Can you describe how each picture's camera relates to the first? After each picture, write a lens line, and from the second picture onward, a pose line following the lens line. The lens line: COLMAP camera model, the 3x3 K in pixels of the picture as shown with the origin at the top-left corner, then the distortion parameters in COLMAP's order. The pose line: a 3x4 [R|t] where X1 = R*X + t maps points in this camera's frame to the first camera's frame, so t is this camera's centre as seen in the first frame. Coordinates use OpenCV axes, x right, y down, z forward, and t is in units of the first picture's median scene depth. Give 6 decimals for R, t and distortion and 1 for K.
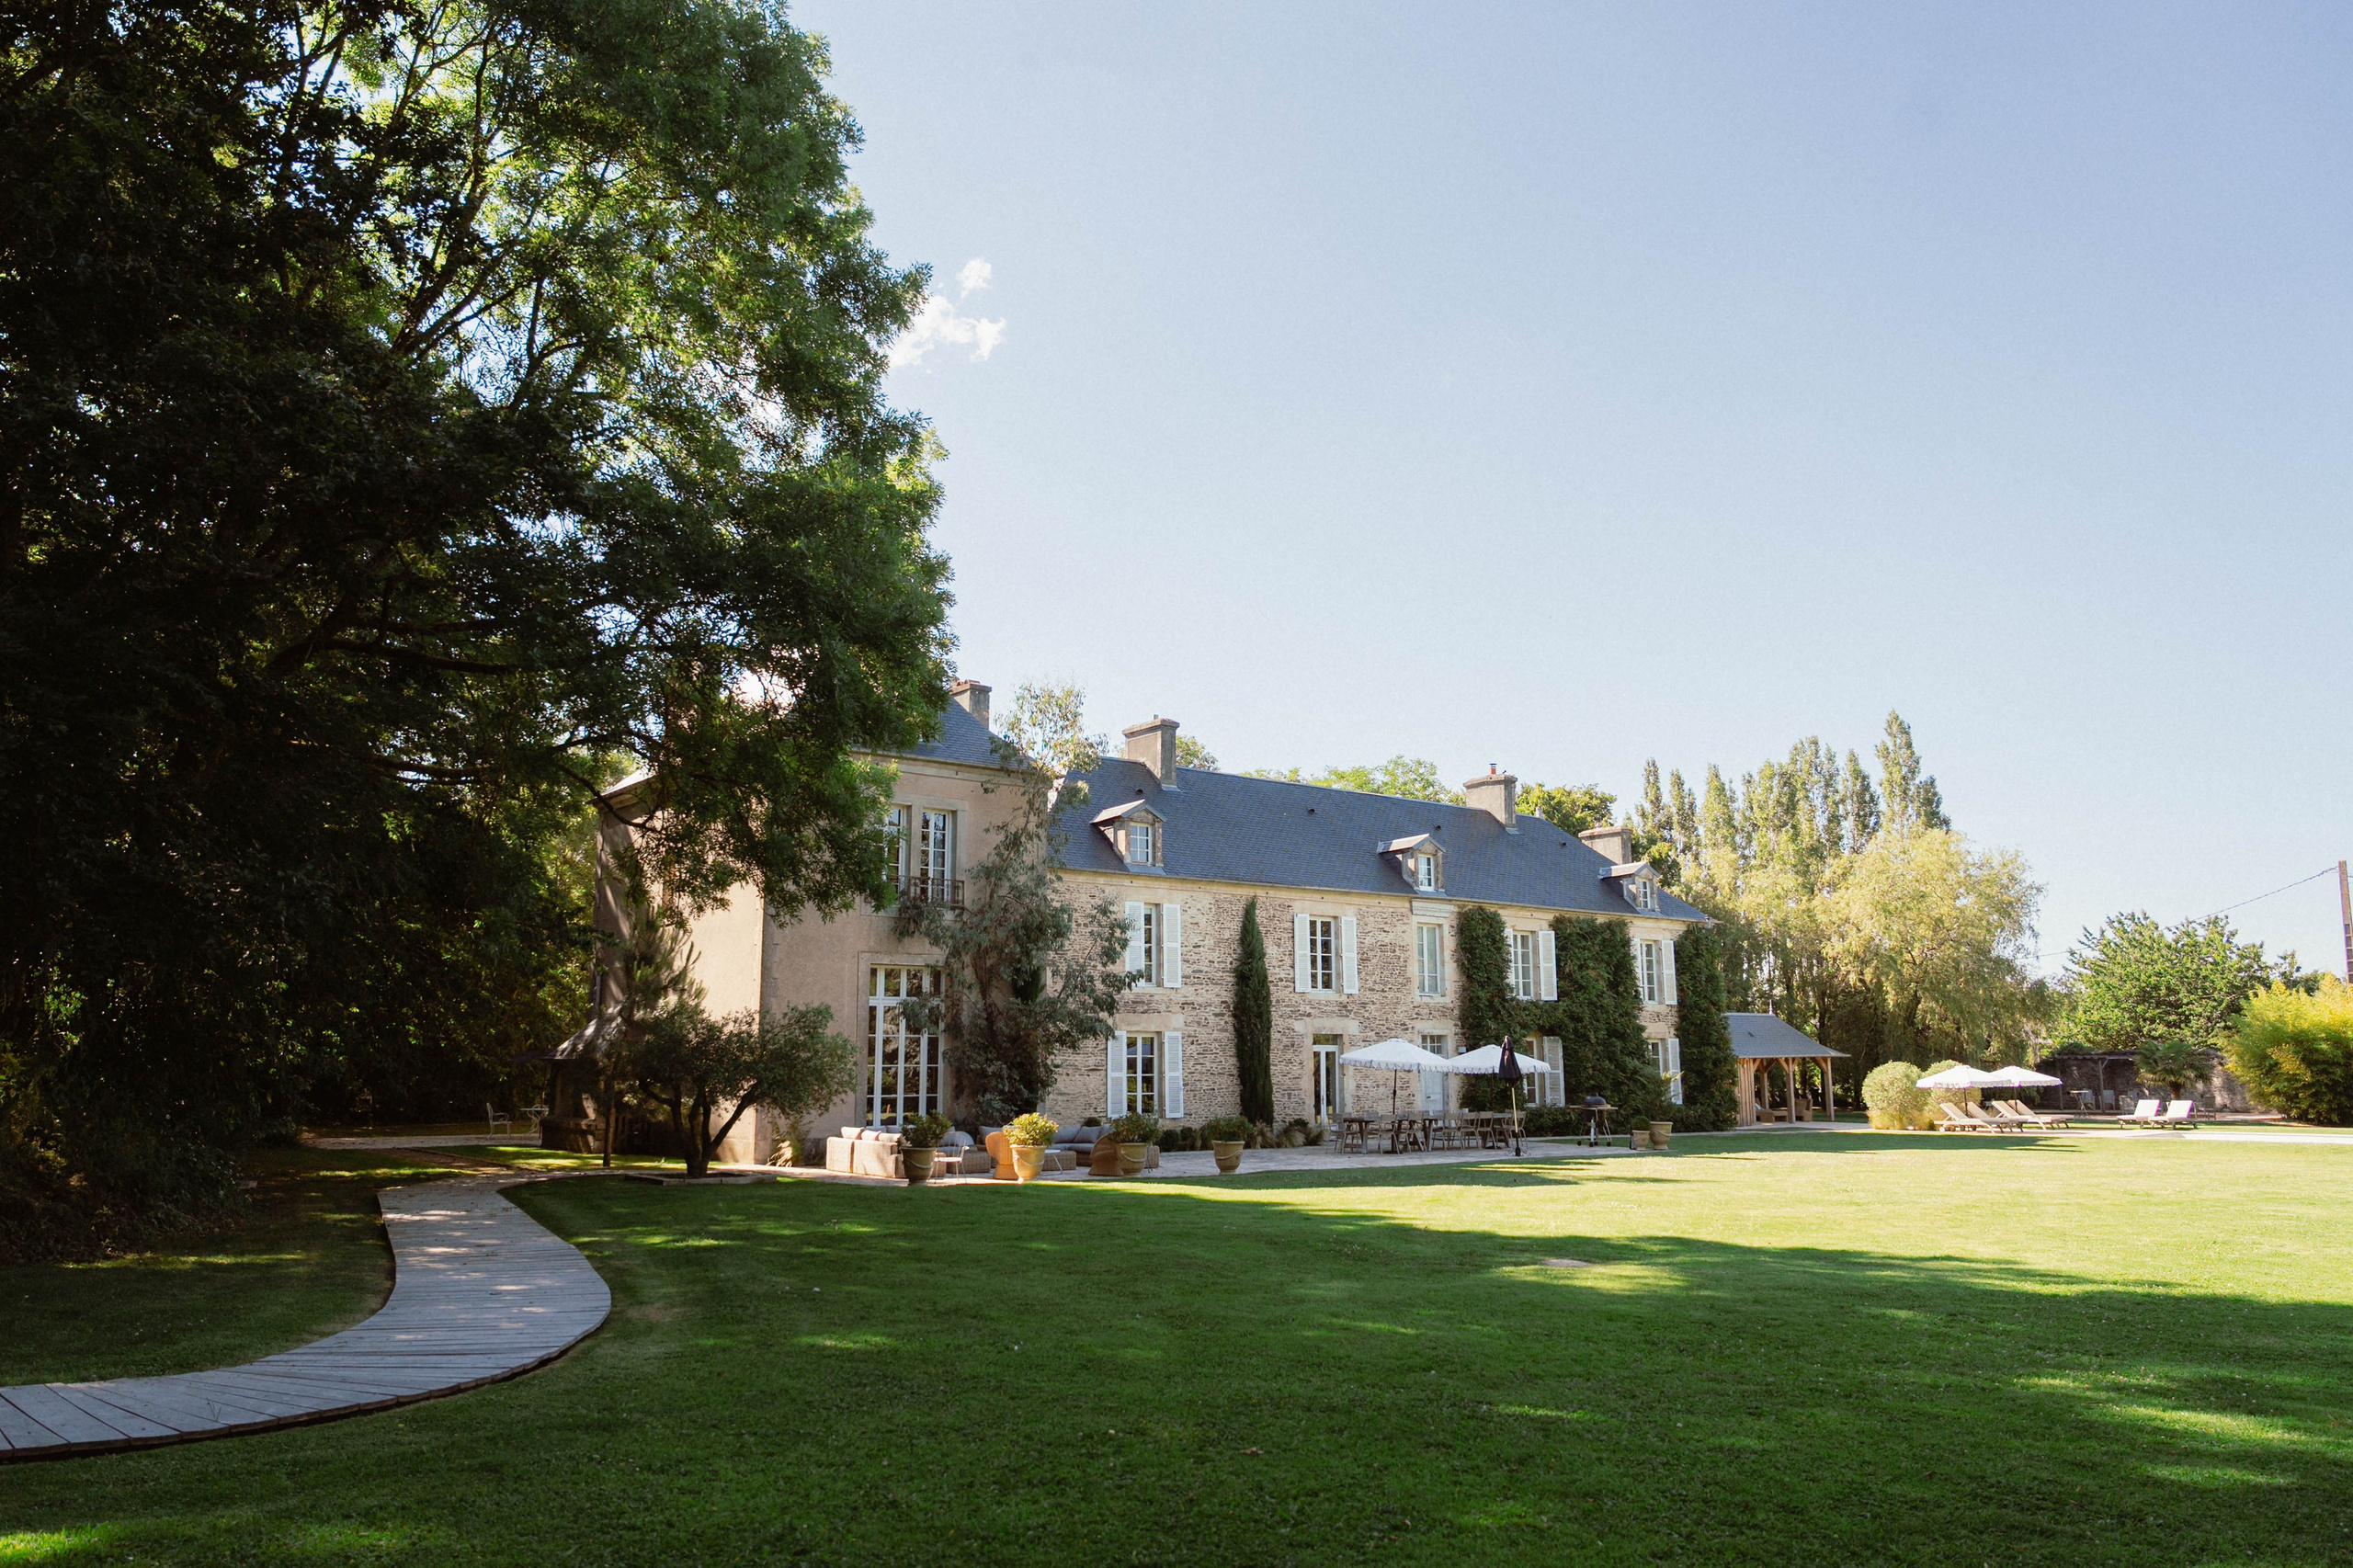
lens RADIAL K [[1596.0, 0, 1168.6], [0, 1596.0, 785.0], [0, 0, 1]] dist [0.011126, 0.003876]
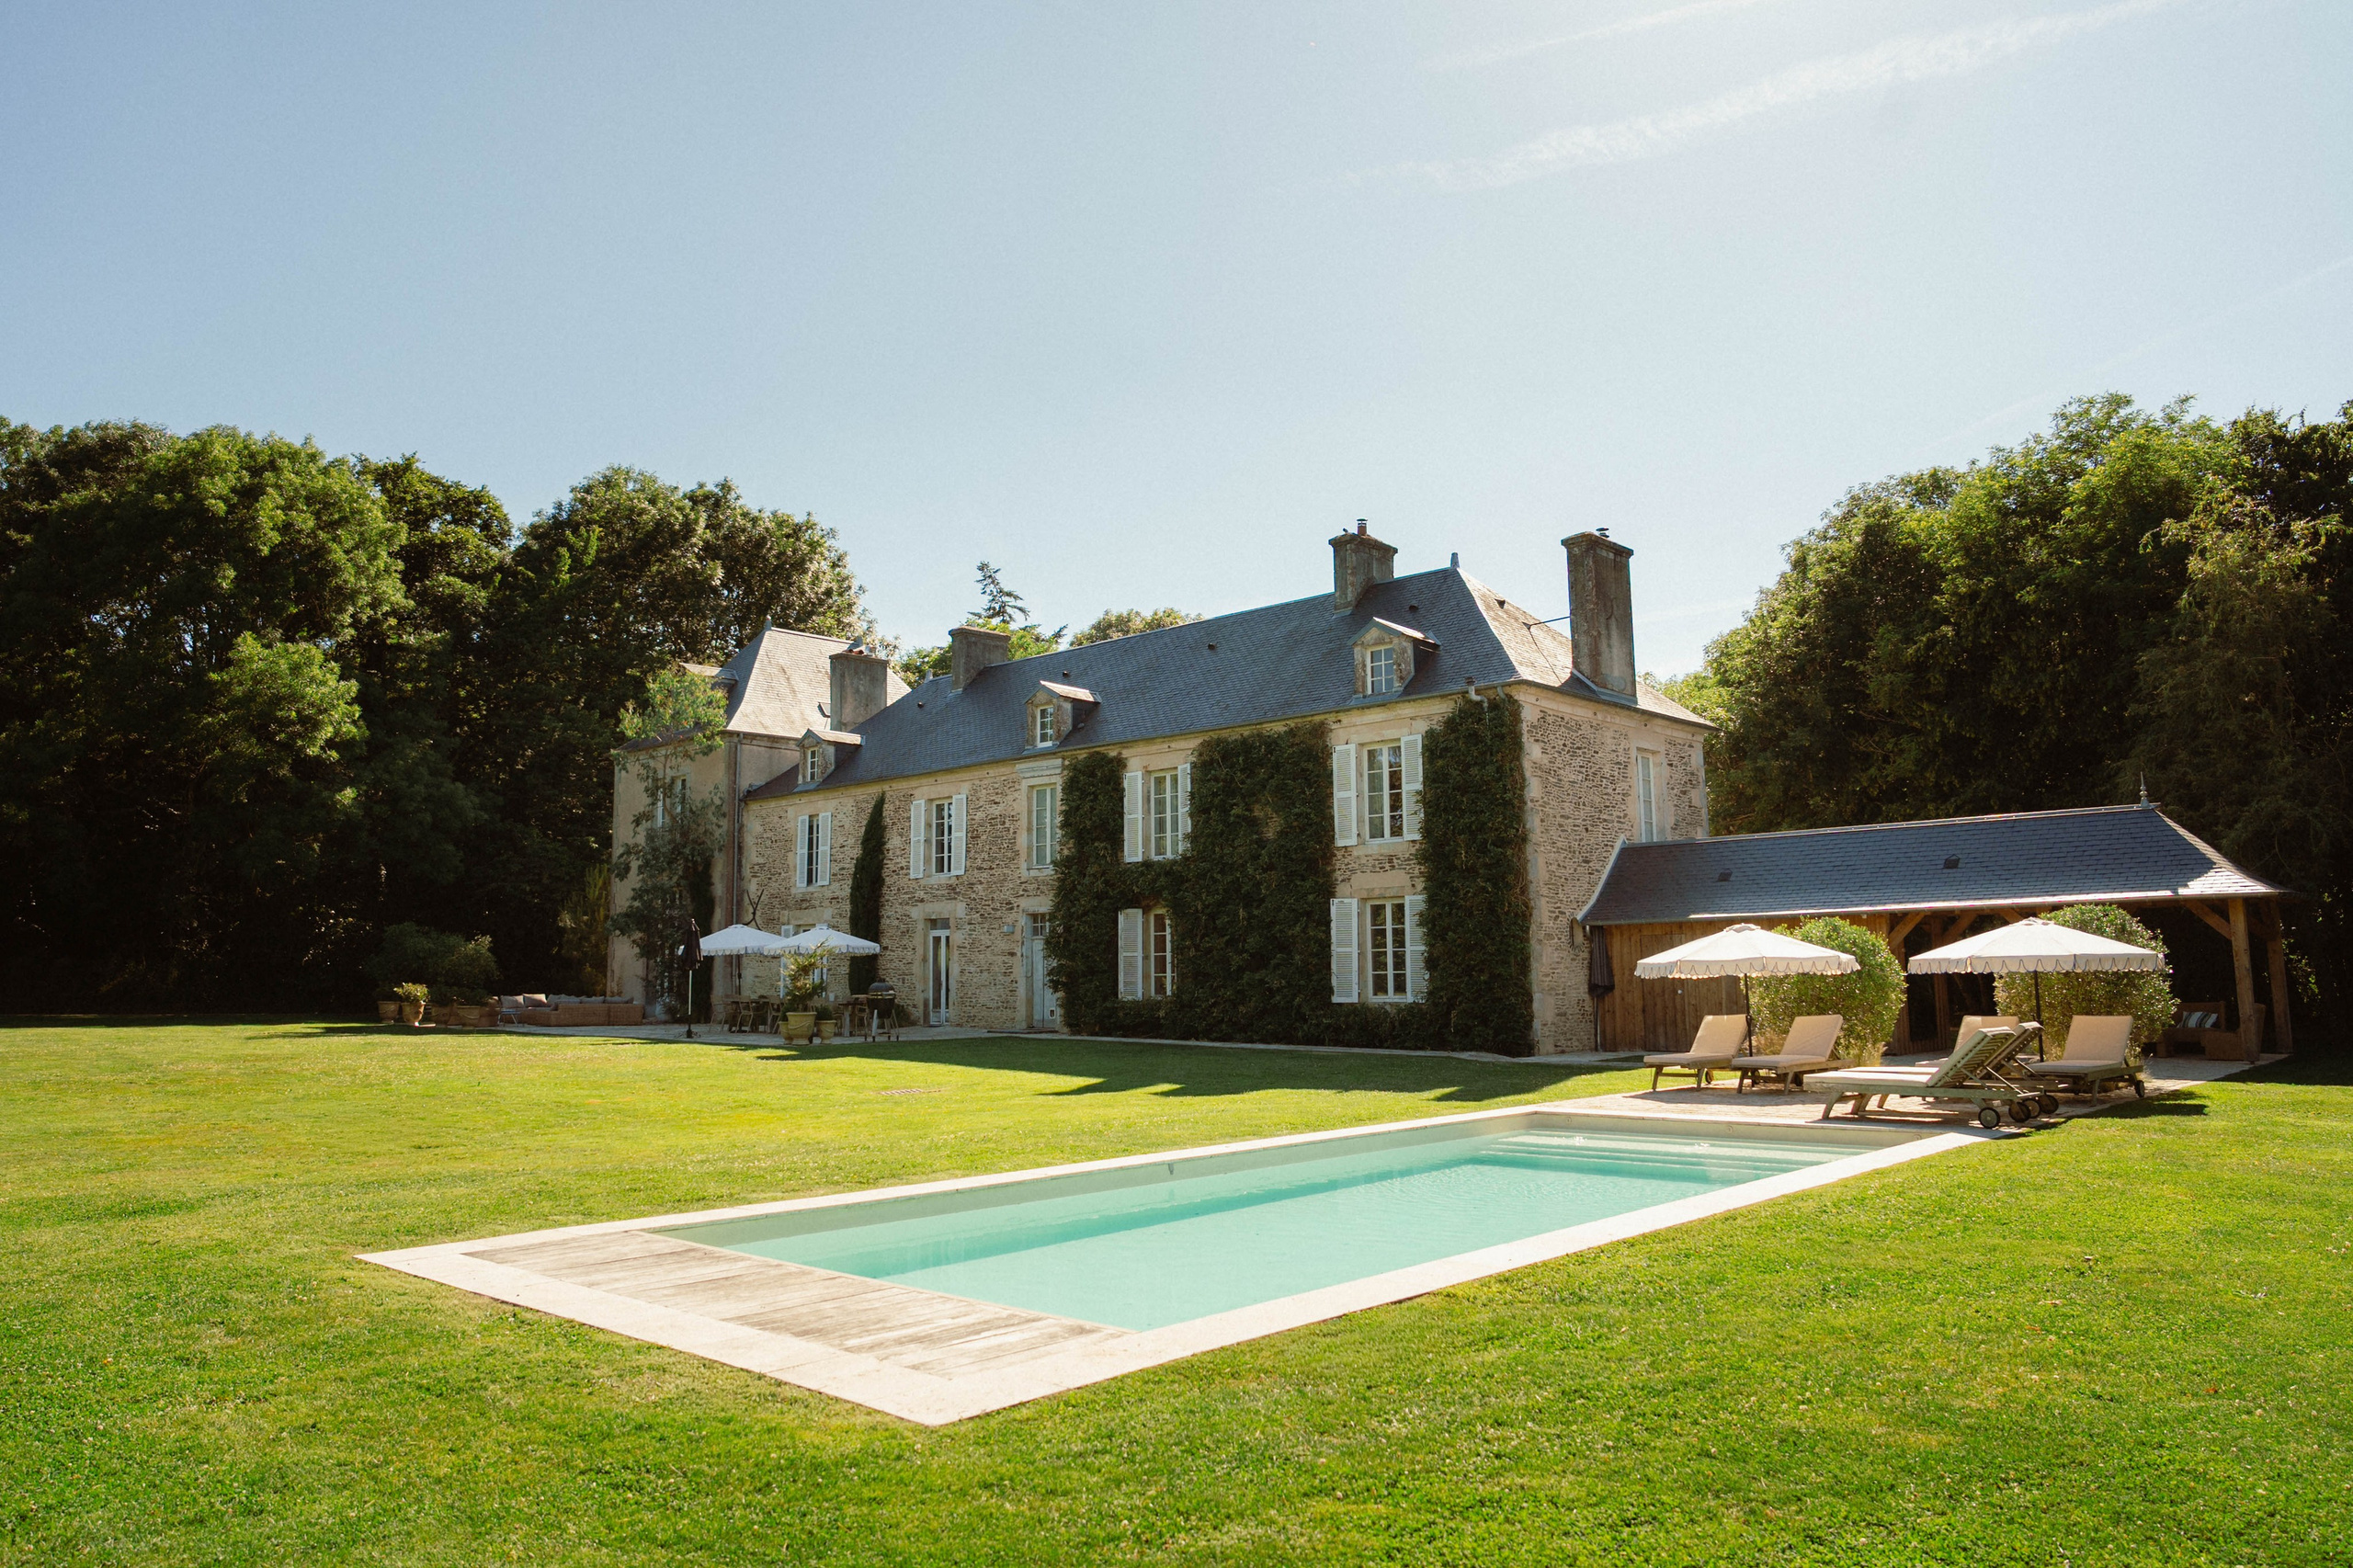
lens RADIAL K [[1596.0, 0, 1179.0], [0, 1596.0, 781.5], [0, 0, 1]] dist [0.011126, 0.003876]
pose [[0.176525, -0.116444, -0.977384, 0.910548], [0.179355, 0.980159, -0.084381, 0.152174], [0.967817, -0.160403, 0.193908, 0.803522]]
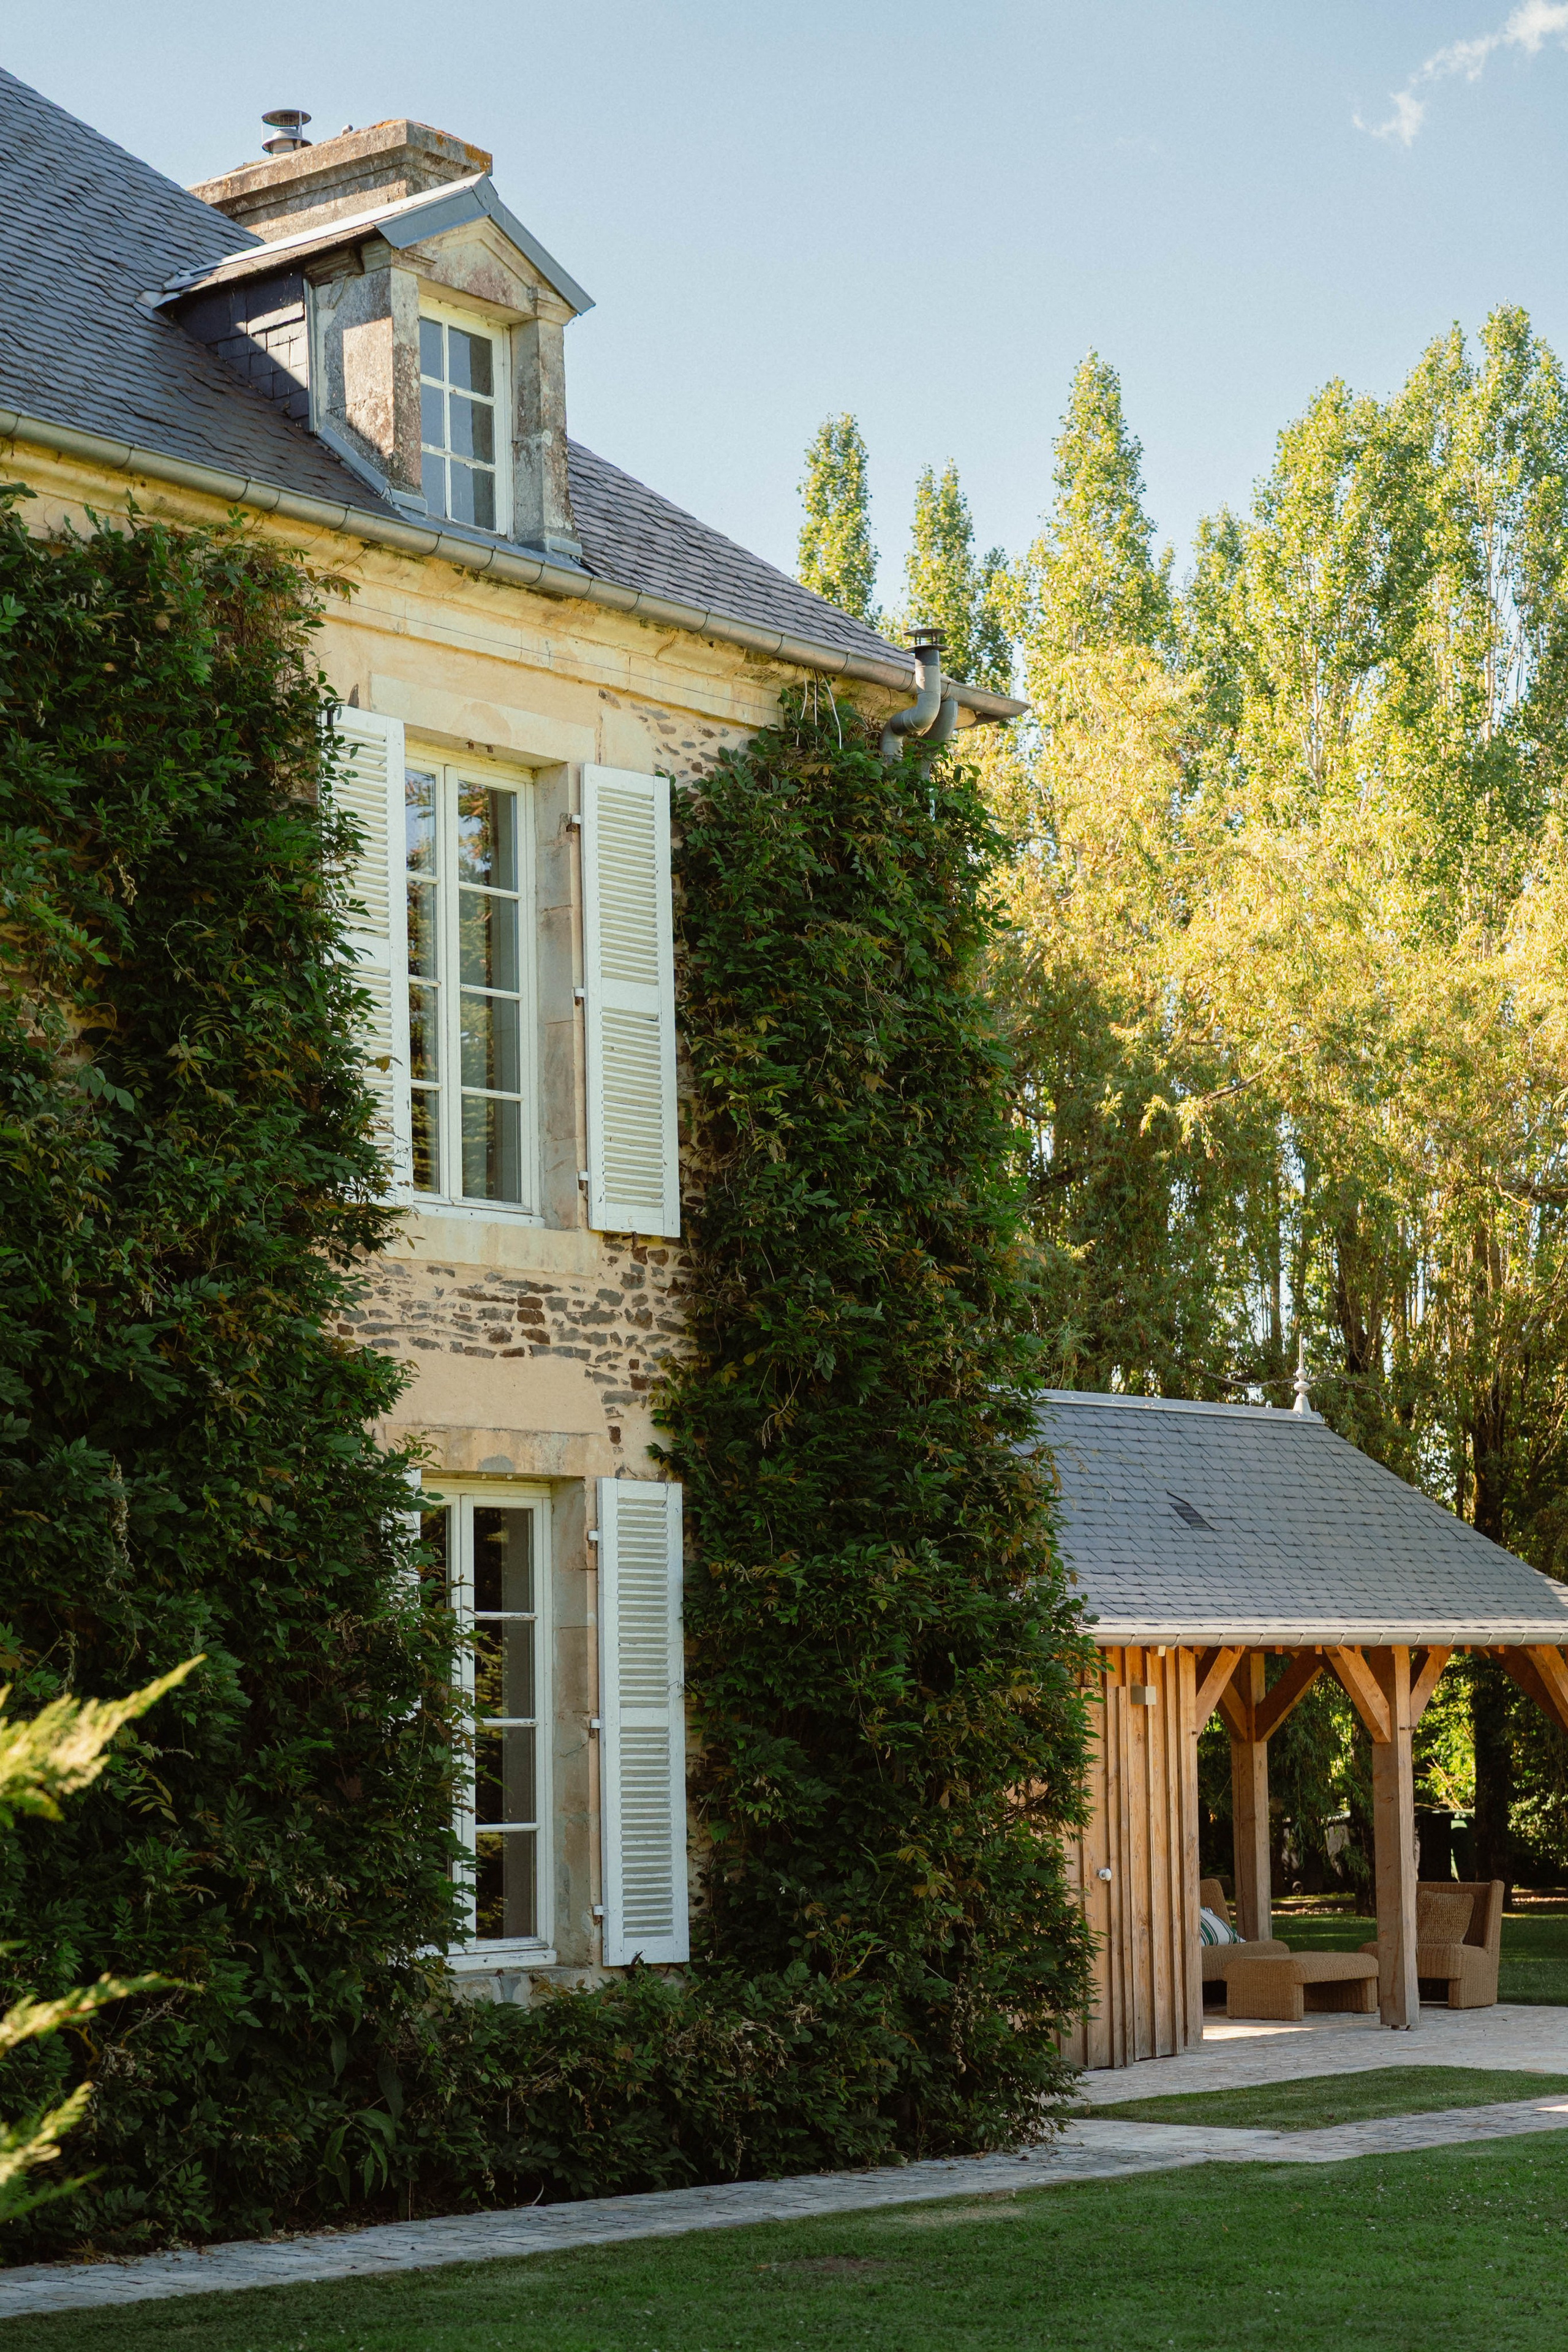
lens RADIAL K [[4513.6, 0, 784.0], [0, 4513.6, 1172.7], [0, 0, 1]] dist [0.421641, 0.000000]
pose [[0.968003, 0.020062, 0.250135, 0.232095], [-0.032175, 0.998494, 0.044428, 0.115644], [-0.248867, -0.051055, 0.967191, 0.629433]]
